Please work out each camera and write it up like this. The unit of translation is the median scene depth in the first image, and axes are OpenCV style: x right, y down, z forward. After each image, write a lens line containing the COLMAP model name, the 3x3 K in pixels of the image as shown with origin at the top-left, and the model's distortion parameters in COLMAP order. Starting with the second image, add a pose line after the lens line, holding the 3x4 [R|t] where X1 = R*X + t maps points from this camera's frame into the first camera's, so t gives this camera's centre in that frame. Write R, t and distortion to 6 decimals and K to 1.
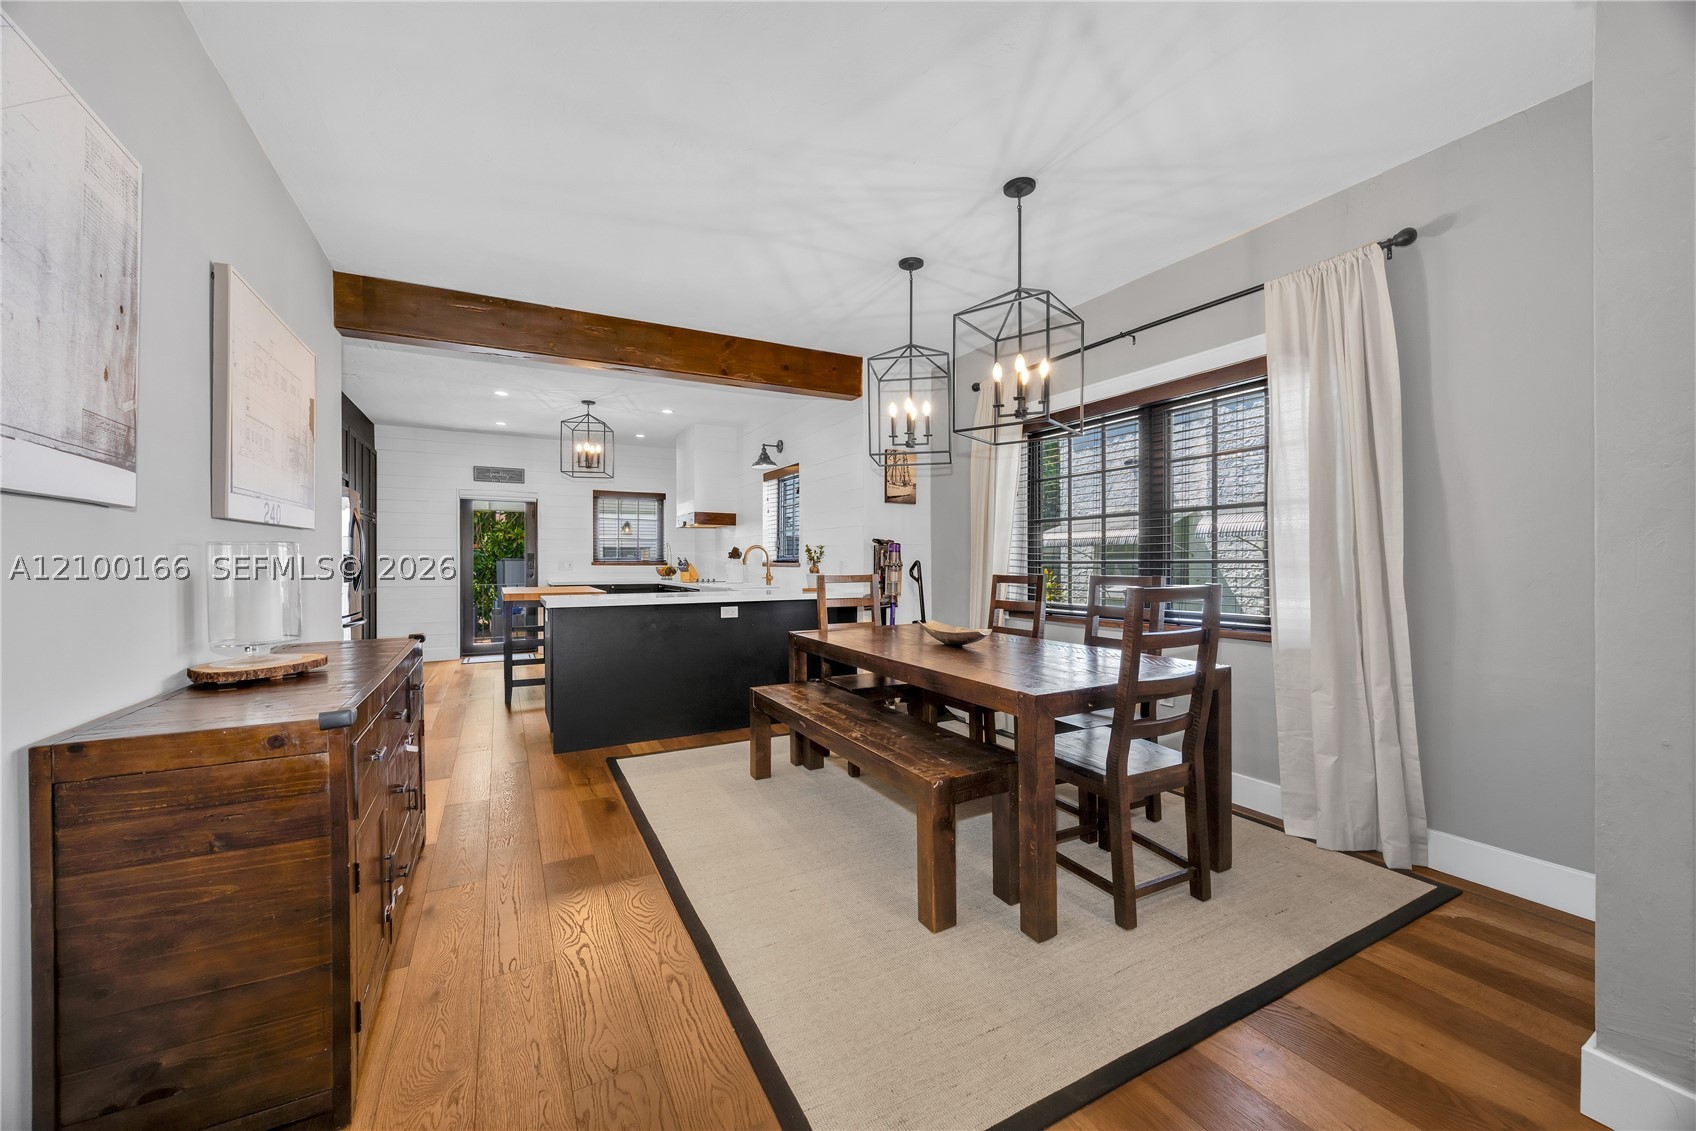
lens RADIAL K [[645.3, 0, 848.0], [0, 645.3, 565.5], [0, 0, 1]] dist [0.001238, 0.000041]
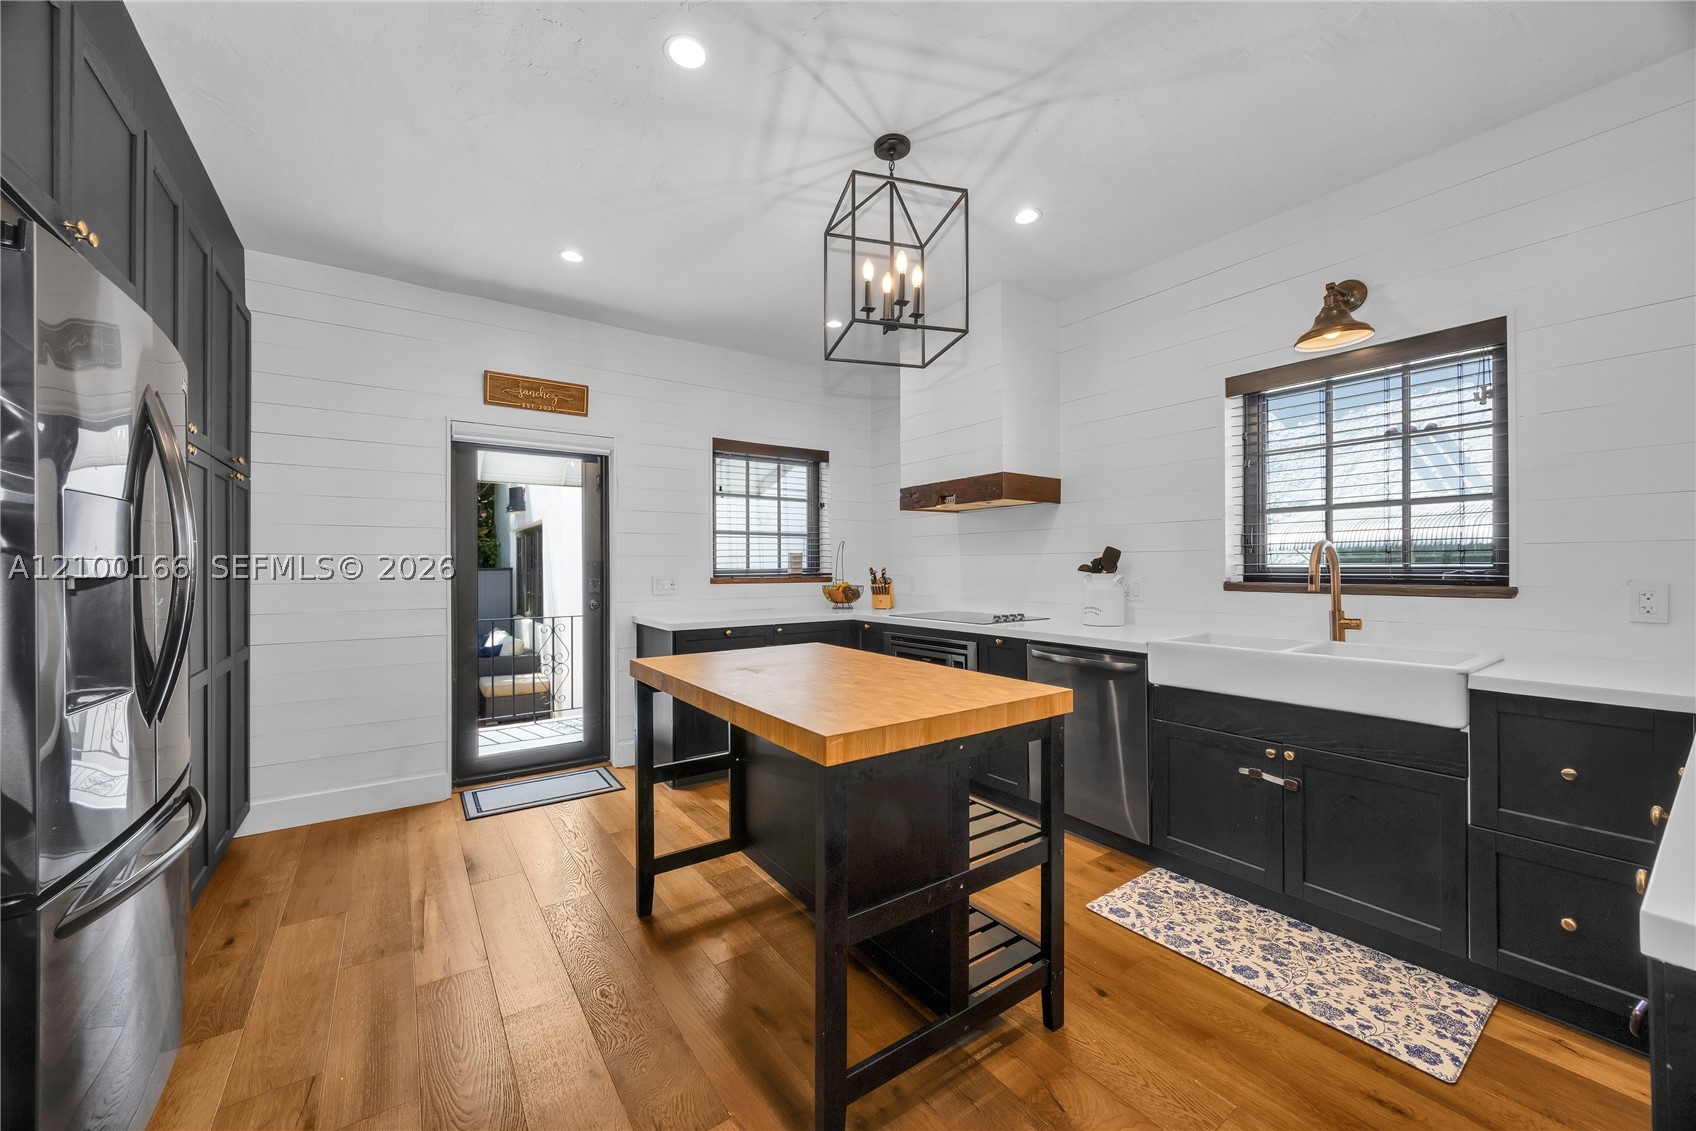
lens RADIAL K [[634.1, 0, 848.0], [0, 634.1, 565.5], [0, 0, 1]] dist [-0.008878, -0.000028]
pose [[0.991881, -0.006230, 0.127017, -0.364420], [0.006591, 0.999975, -0.002428, -0.013660], [-0.126999, 0.003246, 0.991898, 0.501449]]
